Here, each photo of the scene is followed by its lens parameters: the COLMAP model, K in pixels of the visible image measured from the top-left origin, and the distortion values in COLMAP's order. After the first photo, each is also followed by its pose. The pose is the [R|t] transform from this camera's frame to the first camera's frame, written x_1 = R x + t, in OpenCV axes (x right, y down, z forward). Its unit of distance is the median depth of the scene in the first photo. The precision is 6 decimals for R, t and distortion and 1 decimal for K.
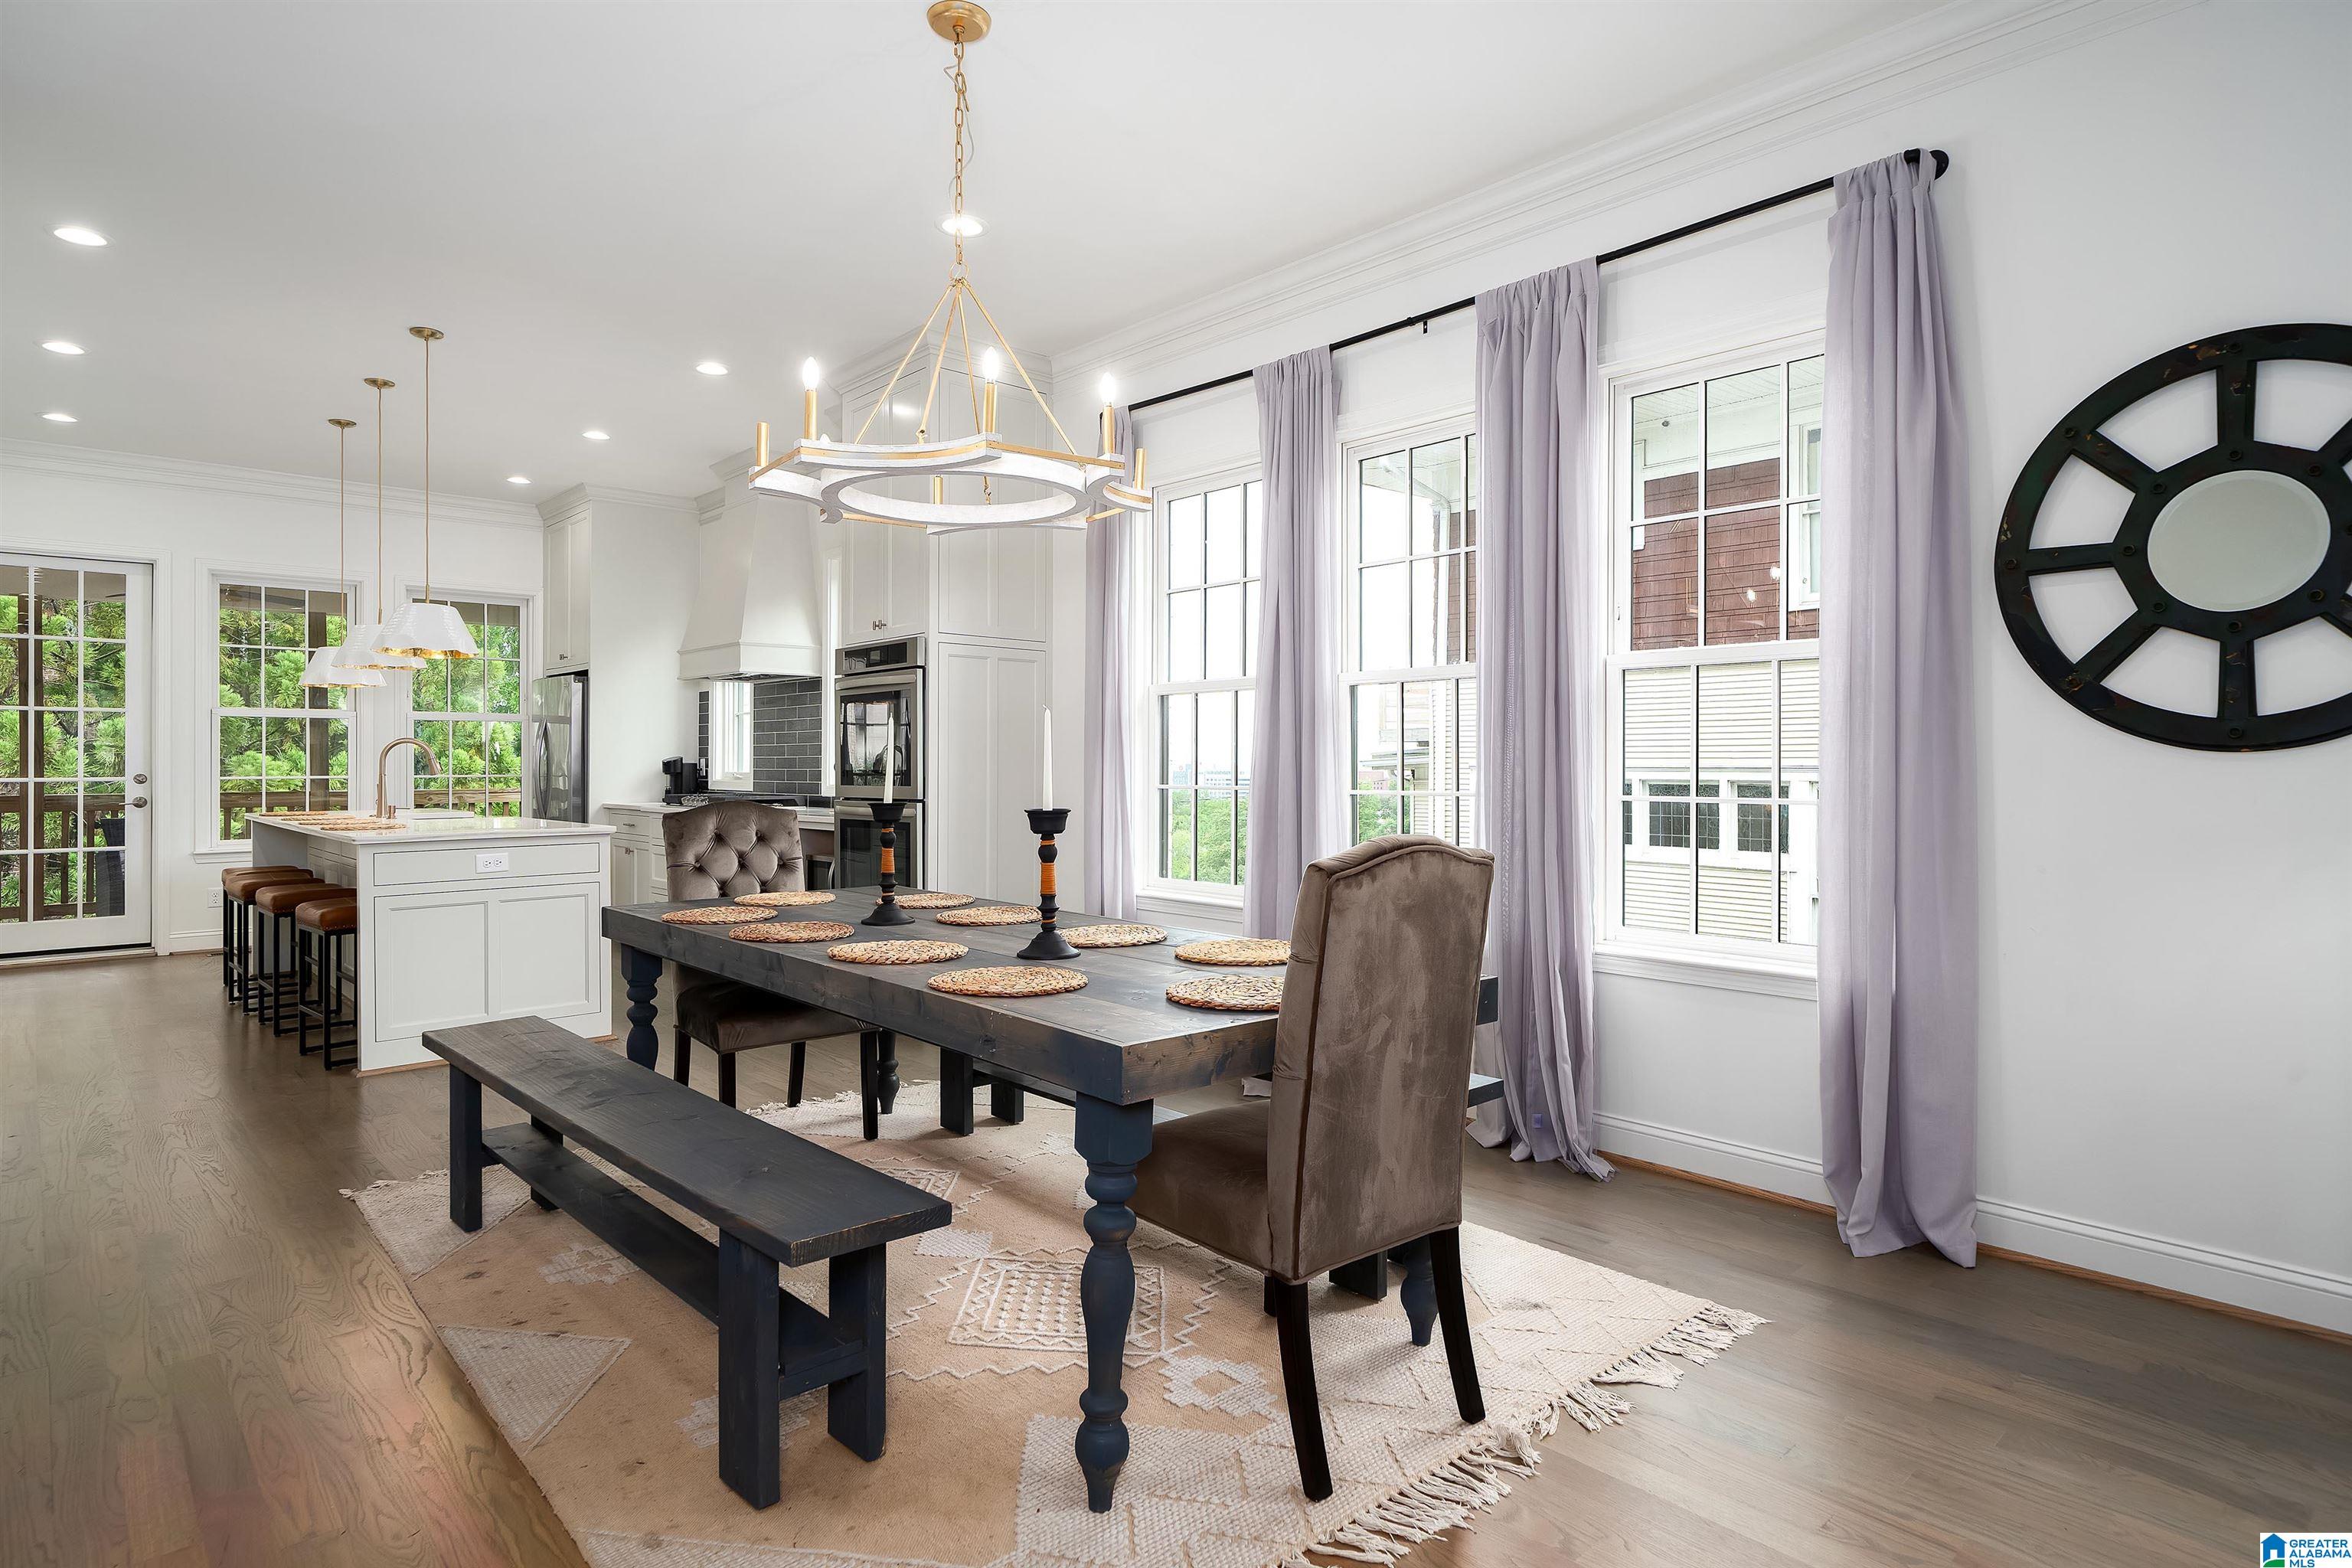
lens RADIAL K [[1280.6, 0, 1163.1], [0, 1280.6, 750.6], [0, 0, 1]] dist [0.004634, 0.001334]
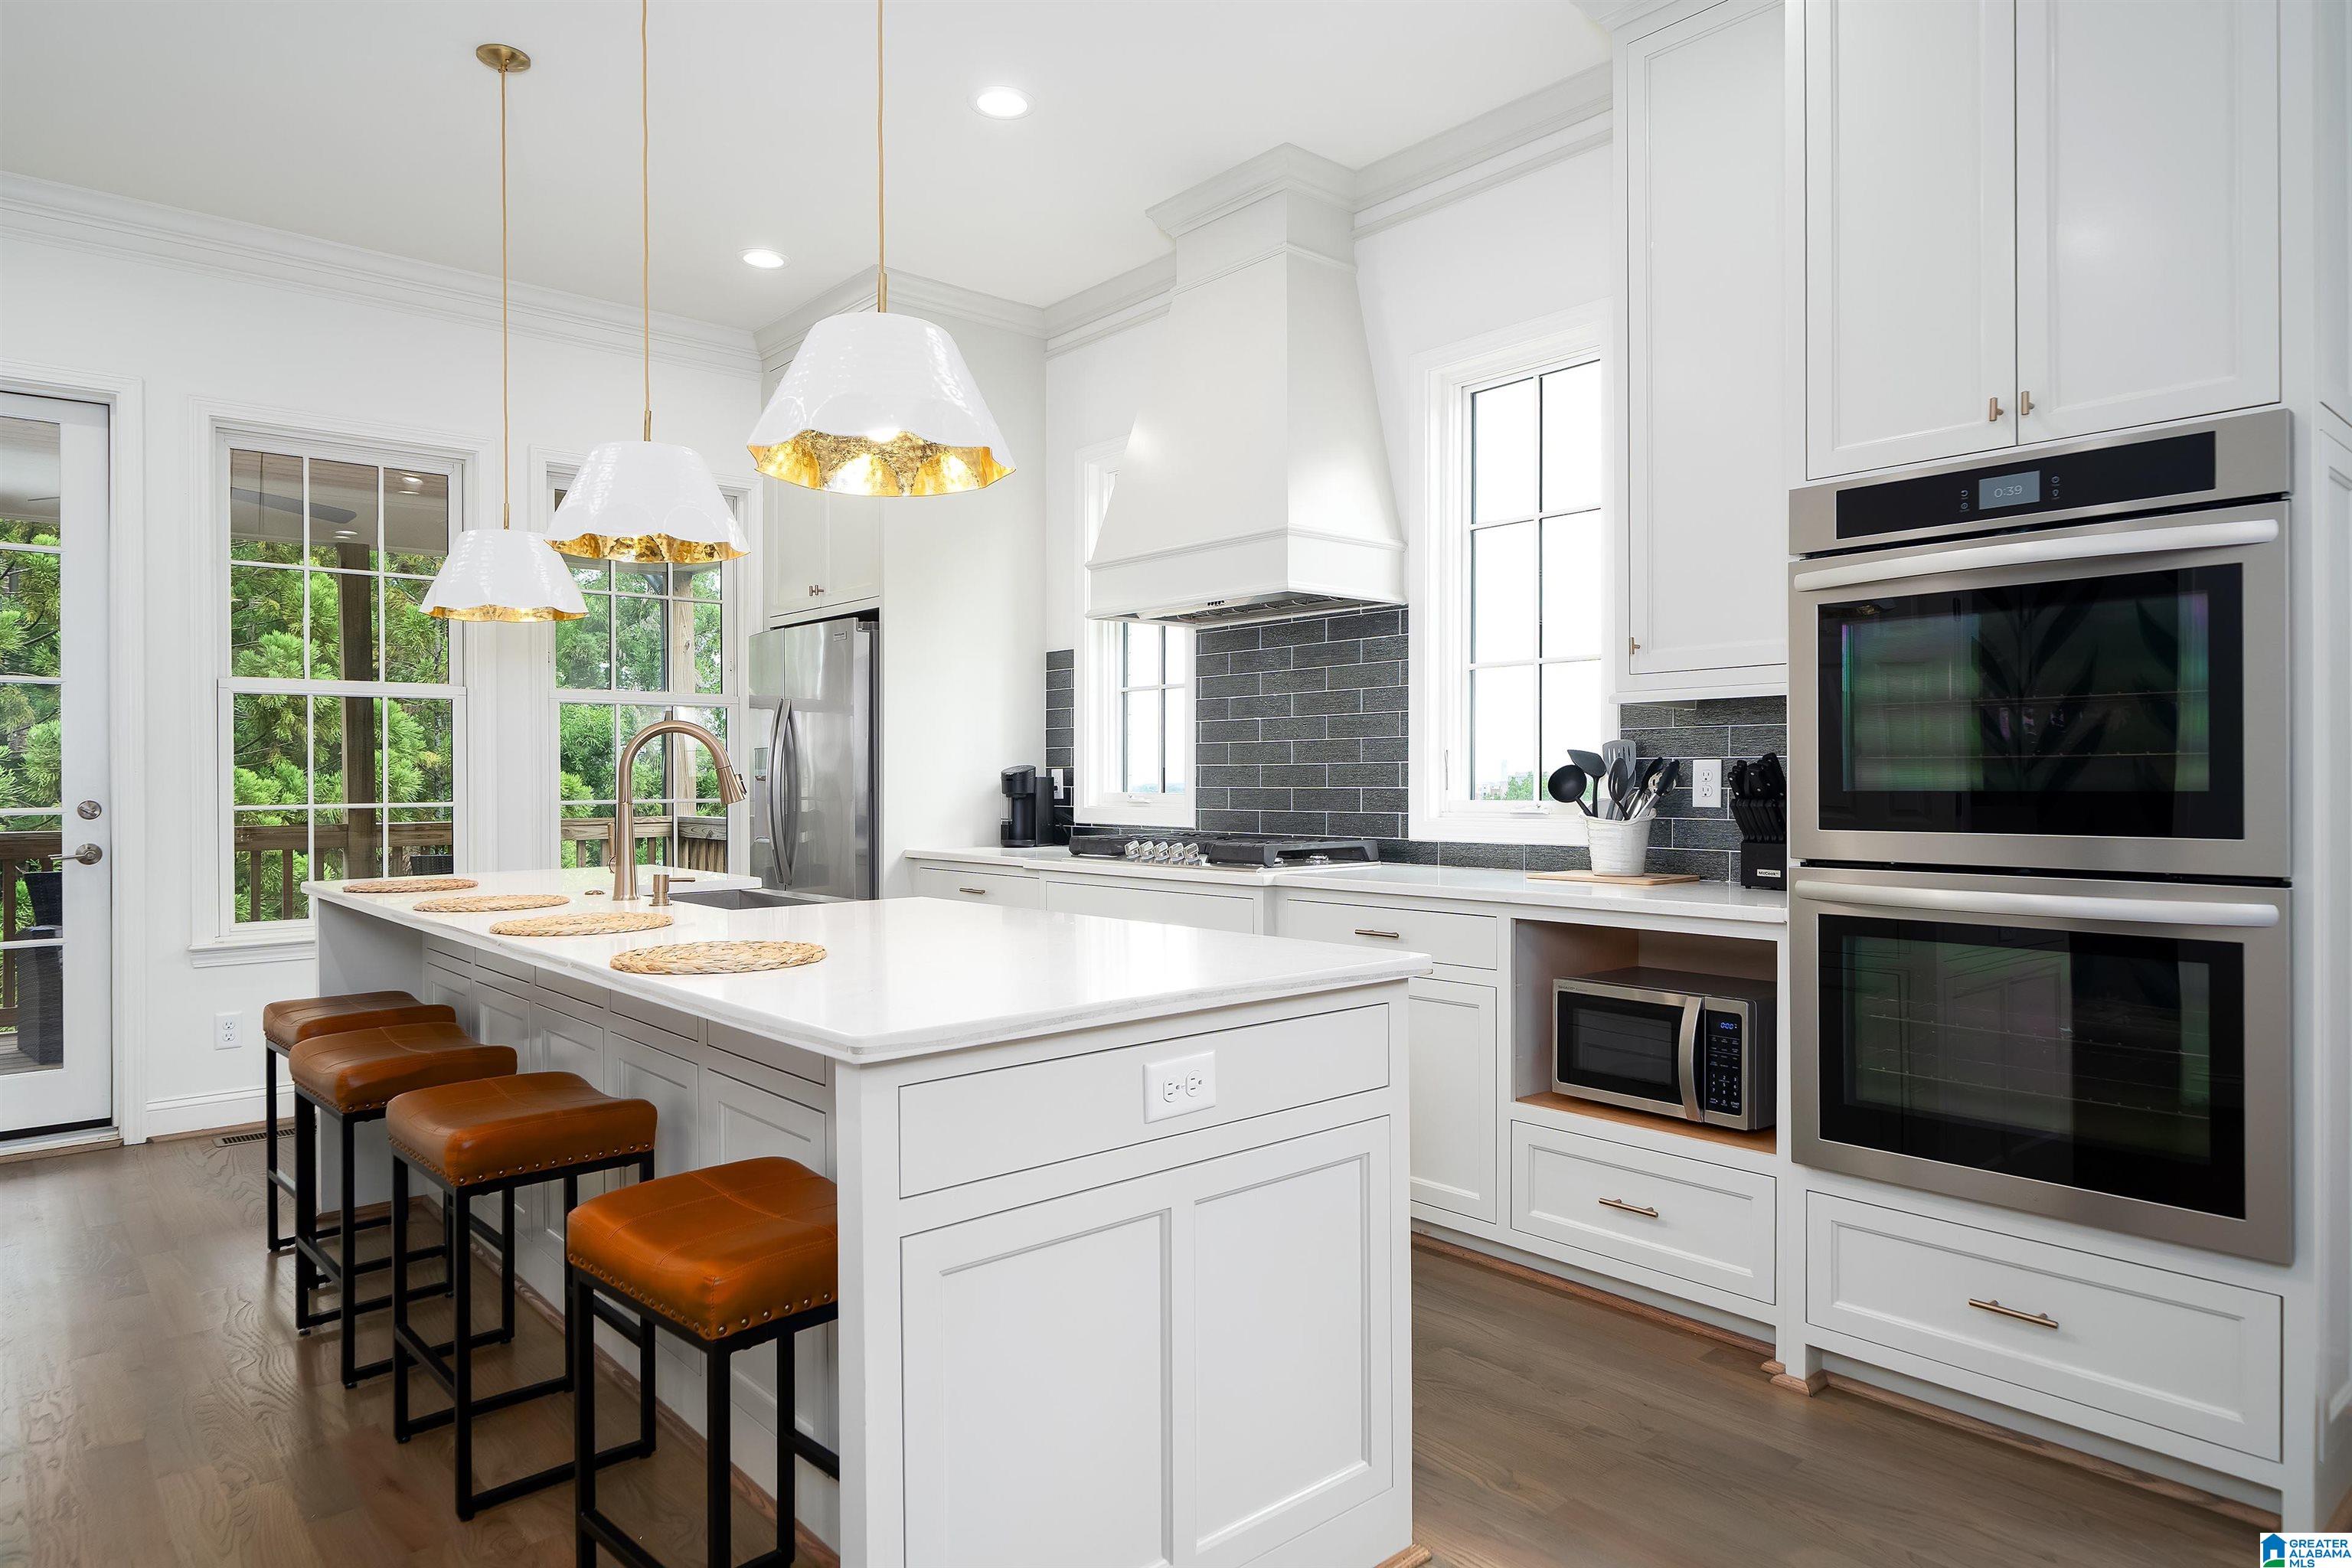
lens RADIAL K [[1403.0, 0, 1157.8], [0, 1403.0, 770.1], [0, 0, 1]] dist [-0.006832, -0.000321]
pose [[0.999853, -0.004604, -0.016486, -0.341468], [0.004670, 0.999981, 0.003998, 0.005039], [0.016467, -0.004074, 0.999856, 0.425730]]
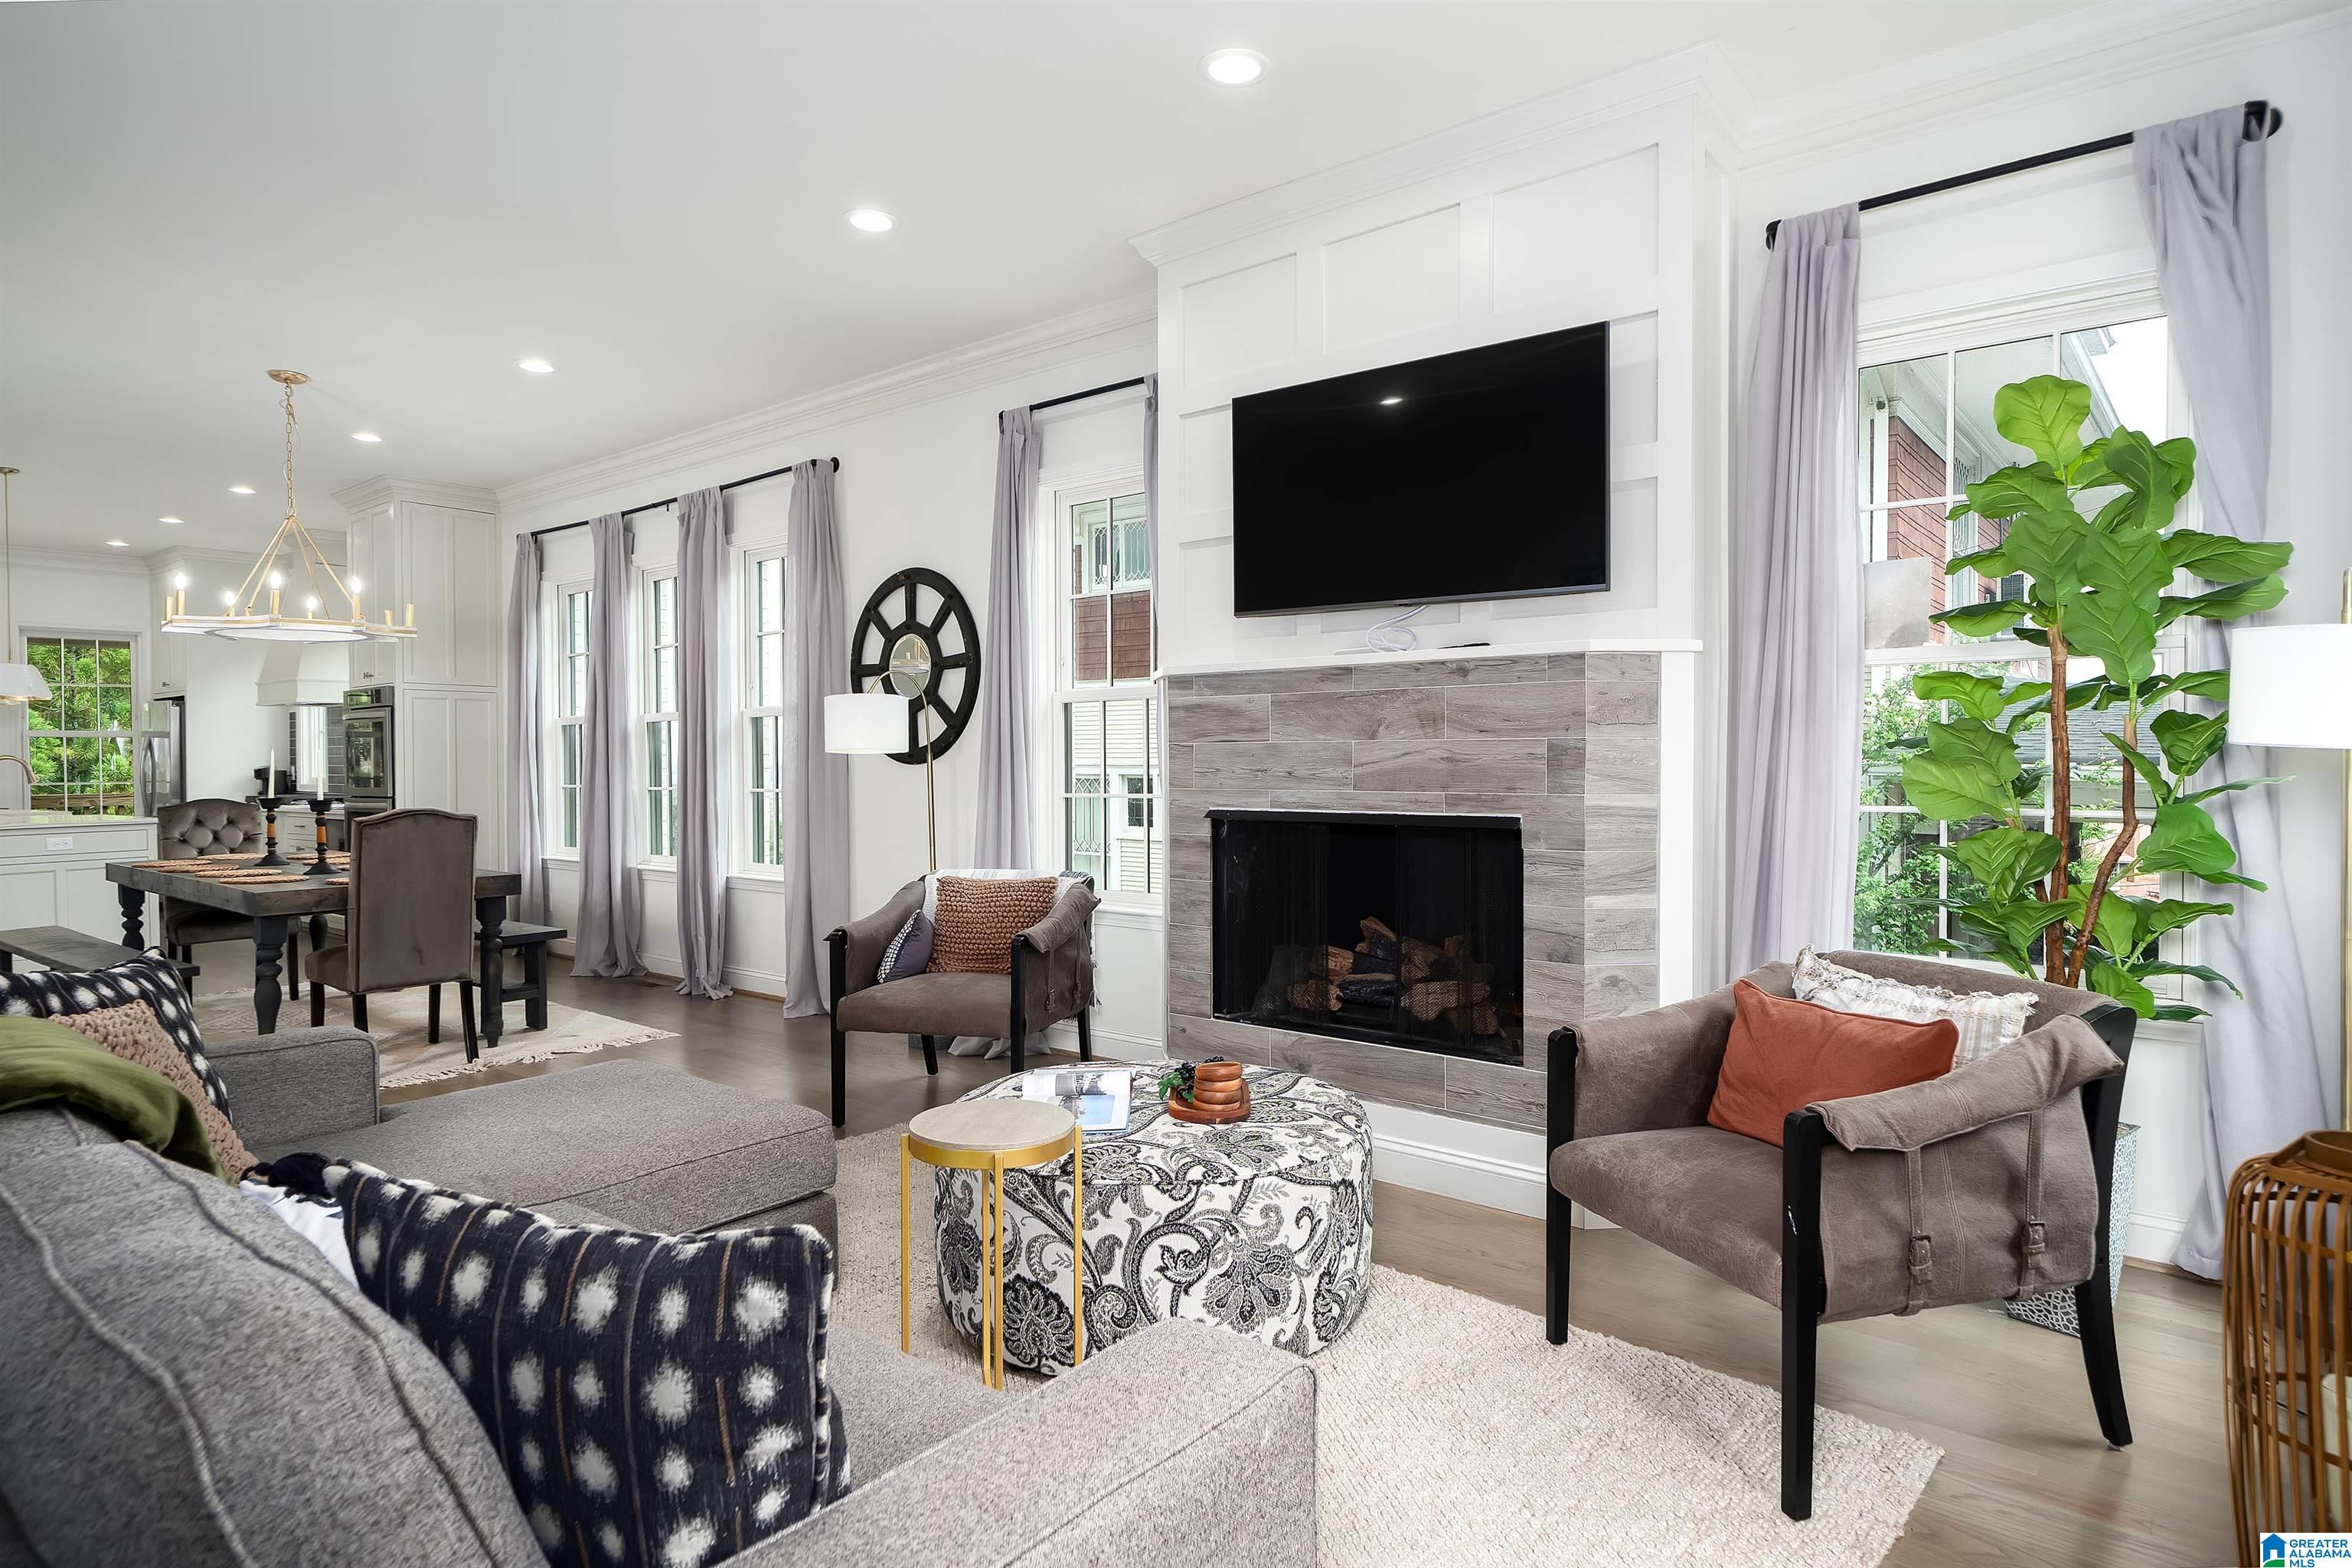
lens RADIAL K [[1280.6, 0, 1175.7], [0, 1280.6, 790.6], [0, 0, 1]] dist [0.004634, 0.001334]
pose [[0.986415, -0.013607, 0.163706, 0.310800], [0.007886, 0.999337, 0.035551, -0.009245], [-0.164081, -0.033777, 0.985868, -0.407954]]
